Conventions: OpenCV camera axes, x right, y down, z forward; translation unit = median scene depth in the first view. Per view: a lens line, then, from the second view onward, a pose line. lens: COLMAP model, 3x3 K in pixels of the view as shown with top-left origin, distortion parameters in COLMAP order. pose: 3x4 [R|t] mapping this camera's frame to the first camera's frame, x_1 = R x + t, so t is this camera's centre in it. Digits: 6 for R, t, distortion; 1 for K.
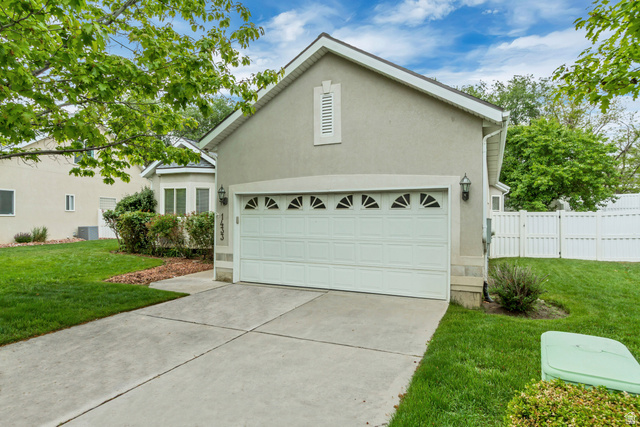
lens RADIAL K [[382.9, 0, 319.4], [0, 382.9, 213.0], [0, 0, 1]] dist [-0.001151, 0.000748]
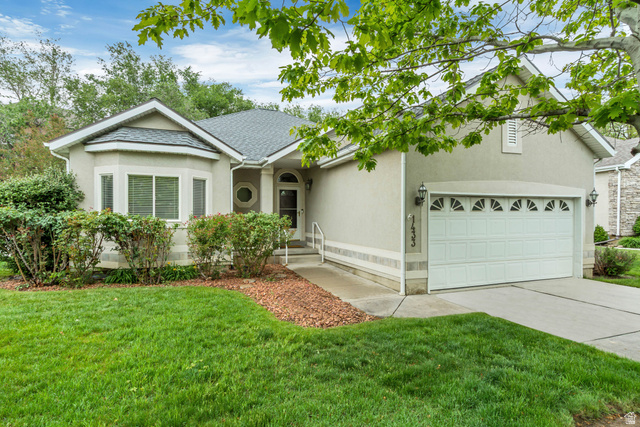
lens RADIAL K [[342.4, 0, 321.1], [0, 342.4, 214.6], [0, 0, 1]] dist [0.003621, -0.000325]
pose [[0.694677, -0.002869, 0.719316, -1.029690], [-0.003198, 0.999970, 0.007077, -0.005308], [-0.719315, -0.007216, 0.694647, 0.669838]]
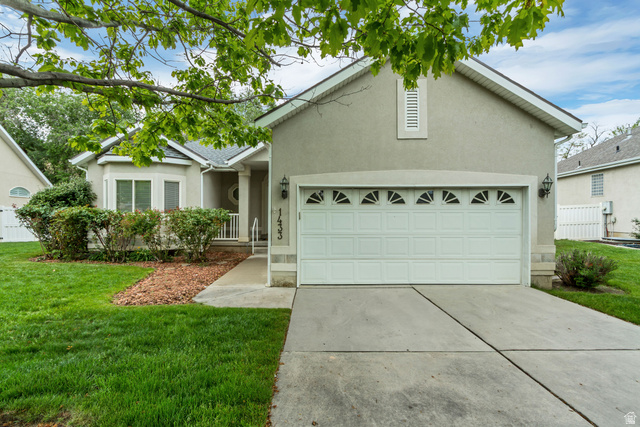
lens RADIAL K [[303.9, 0, 317.5], [0, 303.9, 214.0], [0, 0, 1]] dist [0.005468, -0.000322]
pose [[0.903304, -0.002933, 0.428992, -0.513071], [-0.000743, 0.999964, 0.008401, 0.008806], [-0.429001, -0.007908, 0.903269, 0.371881]]
